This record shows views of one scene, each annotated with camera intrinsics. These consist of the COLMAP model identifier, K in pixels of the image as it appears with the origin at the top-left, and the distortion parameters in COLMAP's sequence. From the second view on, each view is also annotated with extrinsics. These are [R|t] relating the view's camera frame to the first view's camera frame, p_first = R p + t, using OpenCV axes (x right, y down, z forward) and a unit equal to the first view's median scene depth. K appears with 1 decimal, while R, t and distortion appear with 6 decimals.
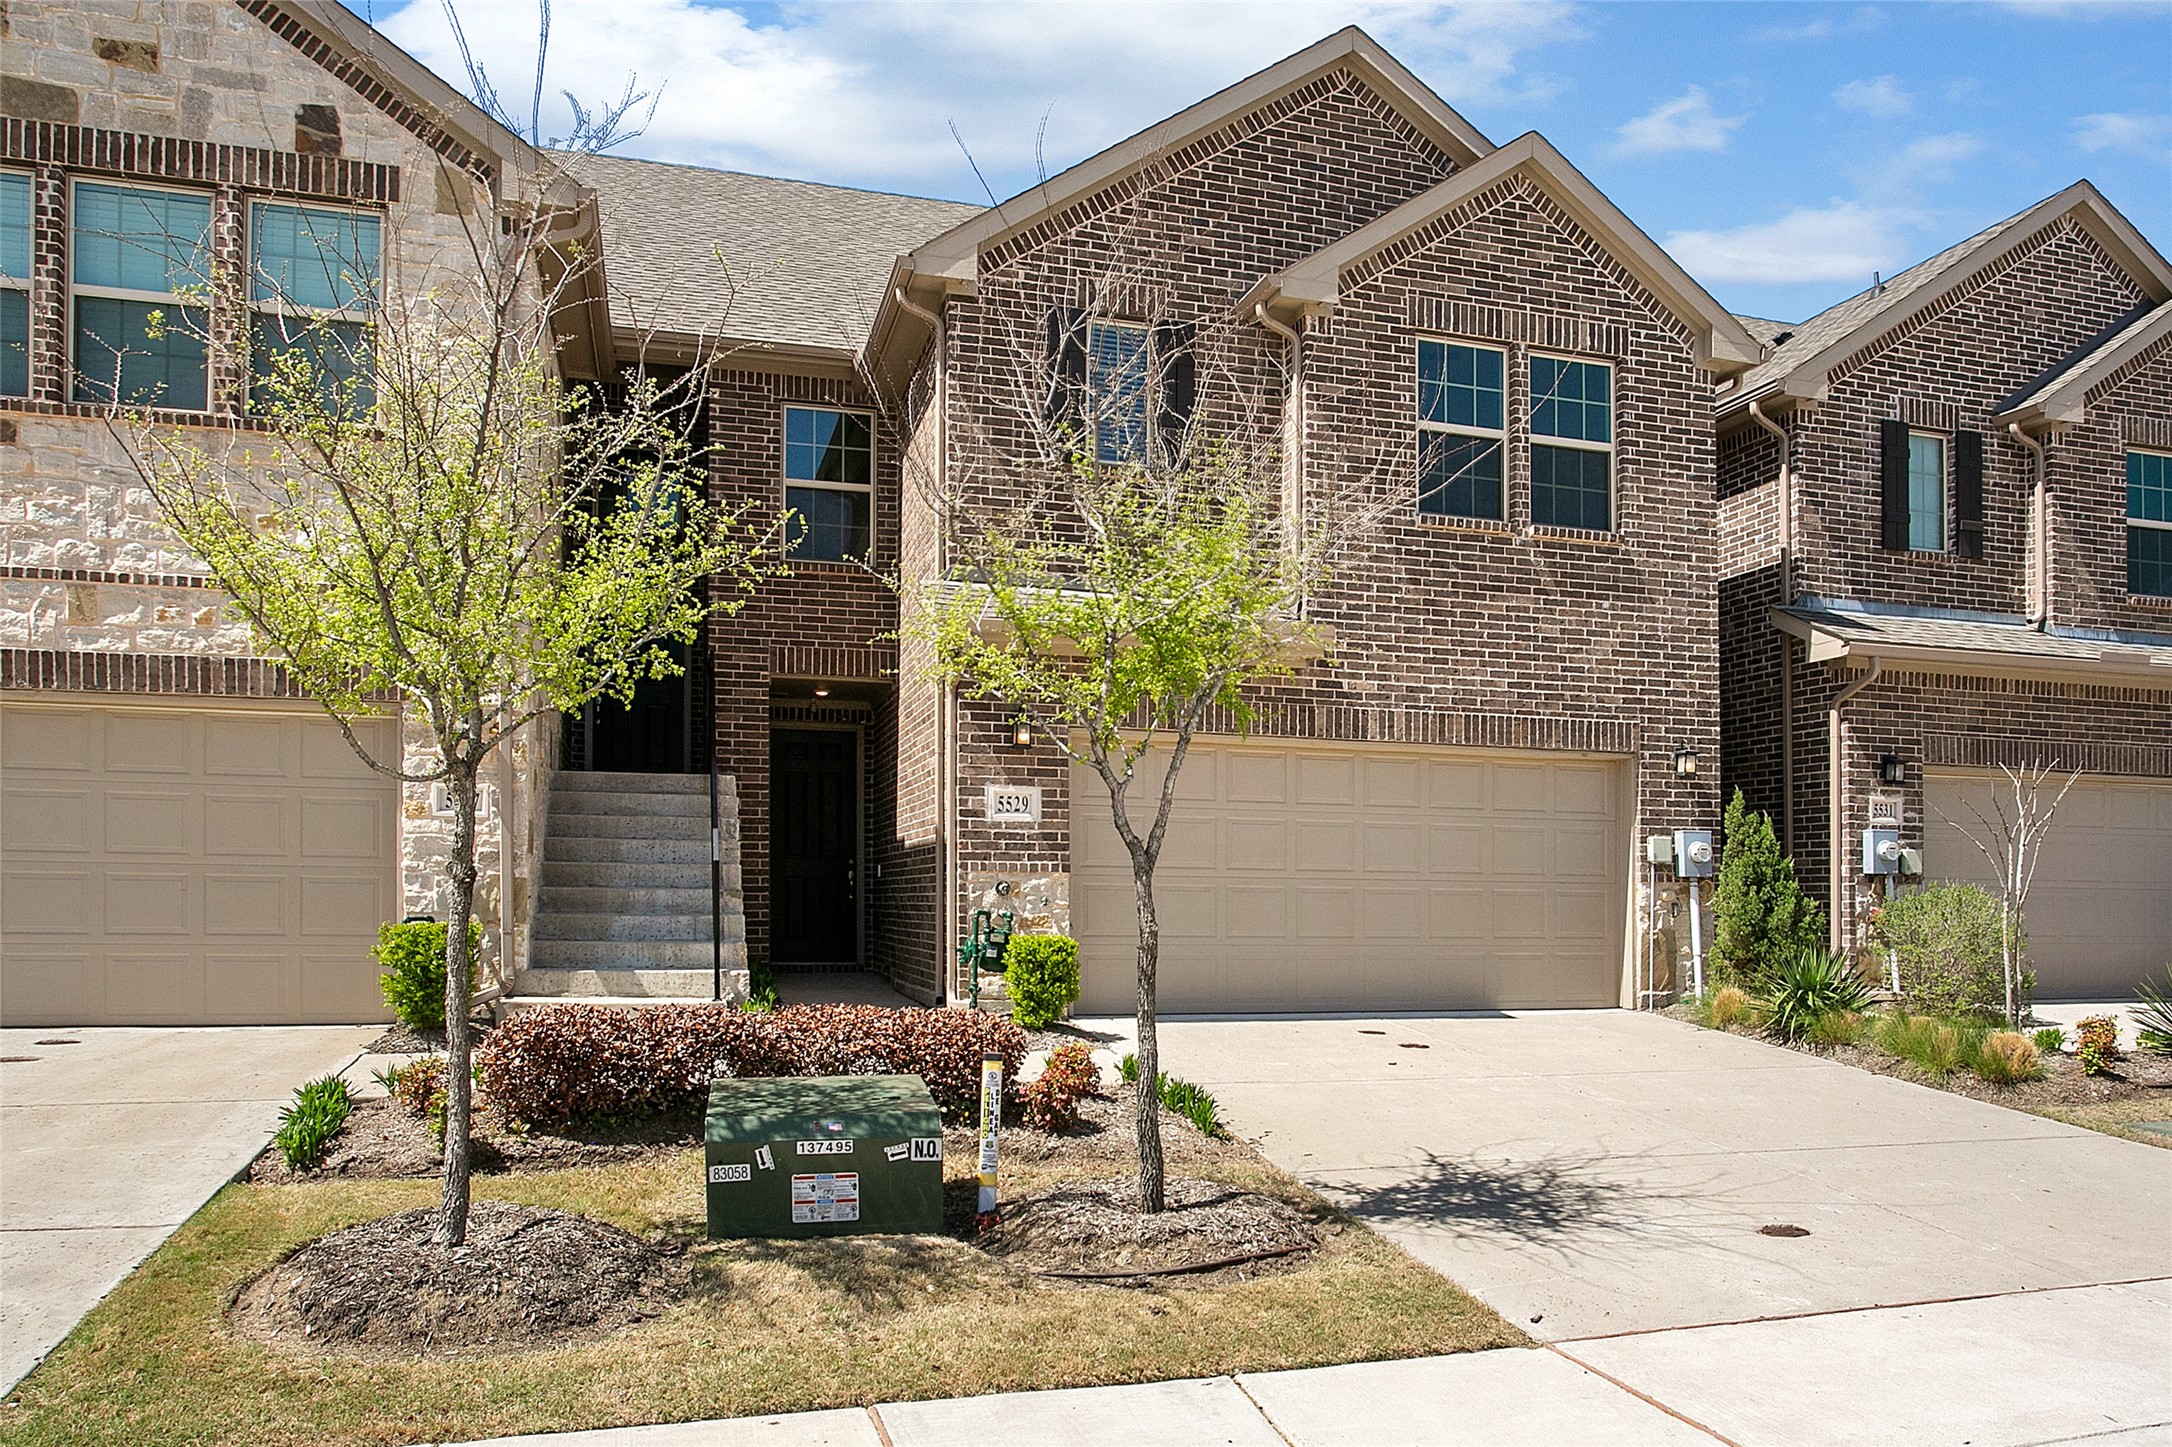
lens RADIAL K [[1369.5, 0, 1189.0], [0, 1369.5, 888.2], [0, 0, 1]] dist [-0.049159, 0.019980]
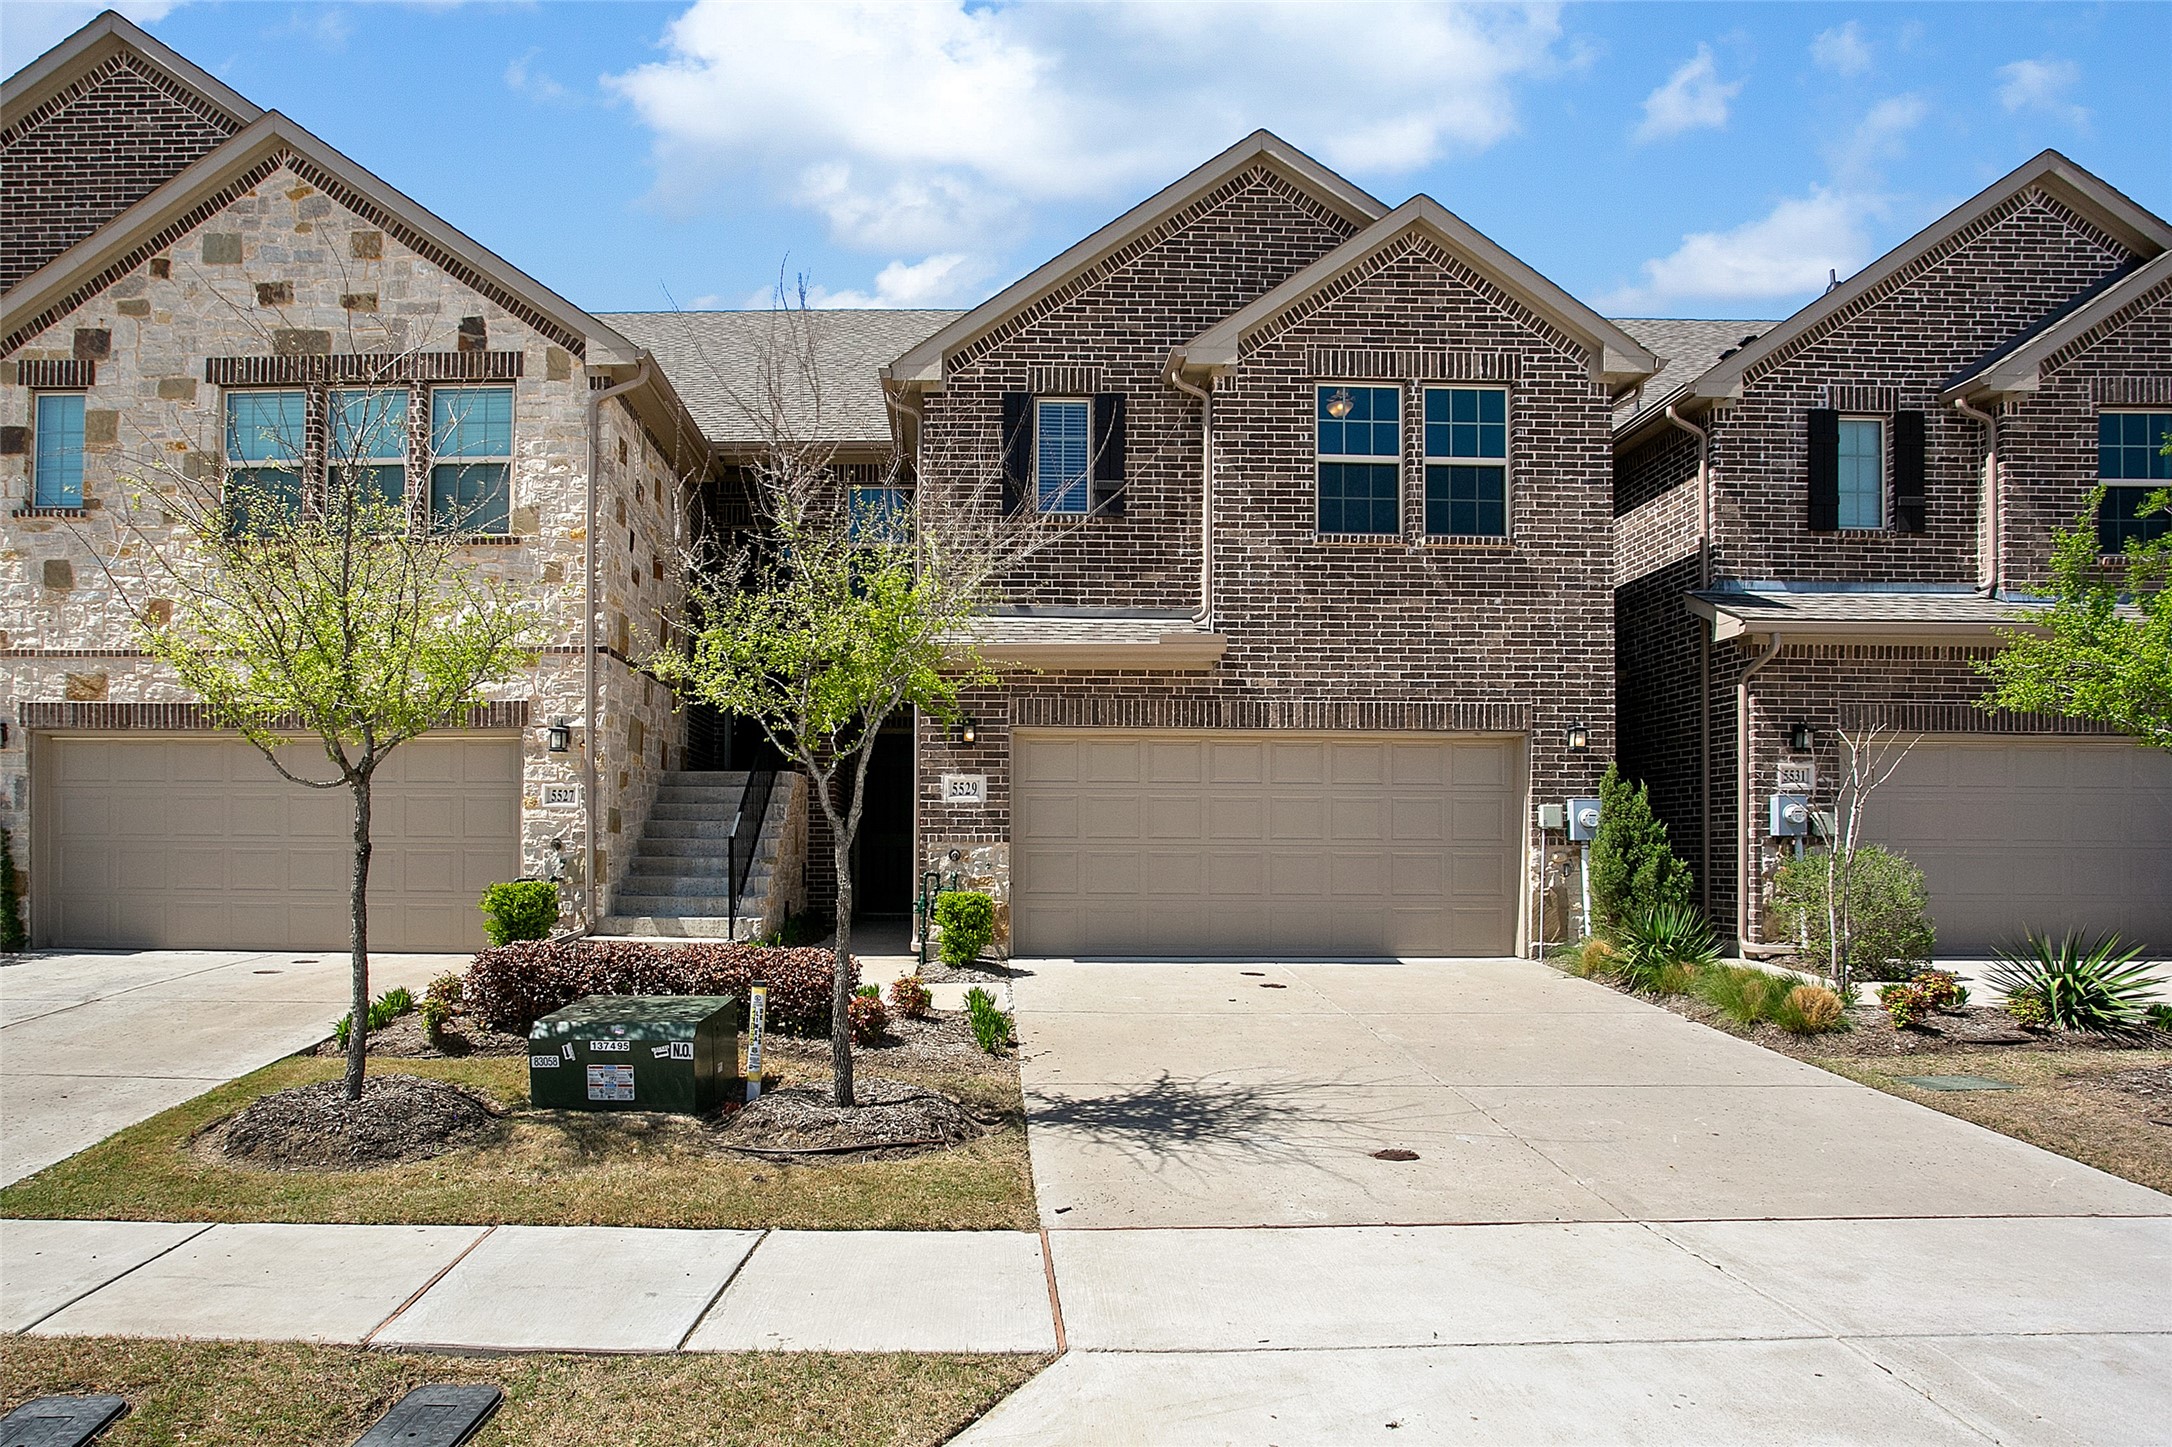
lens RADIAL K [[1114.3, 0, 1013.0], [0, 1114.3, 853.0], [0, 0, 1]] dist [-0.055097, 0.017528]
pose [[0.964608, -0.007308, -0.263585, 0.187372], [0.007325, 0.999973, -0.000917, -0.000637], [0.263585, -0.001046, 0.964636, 0.012887]]
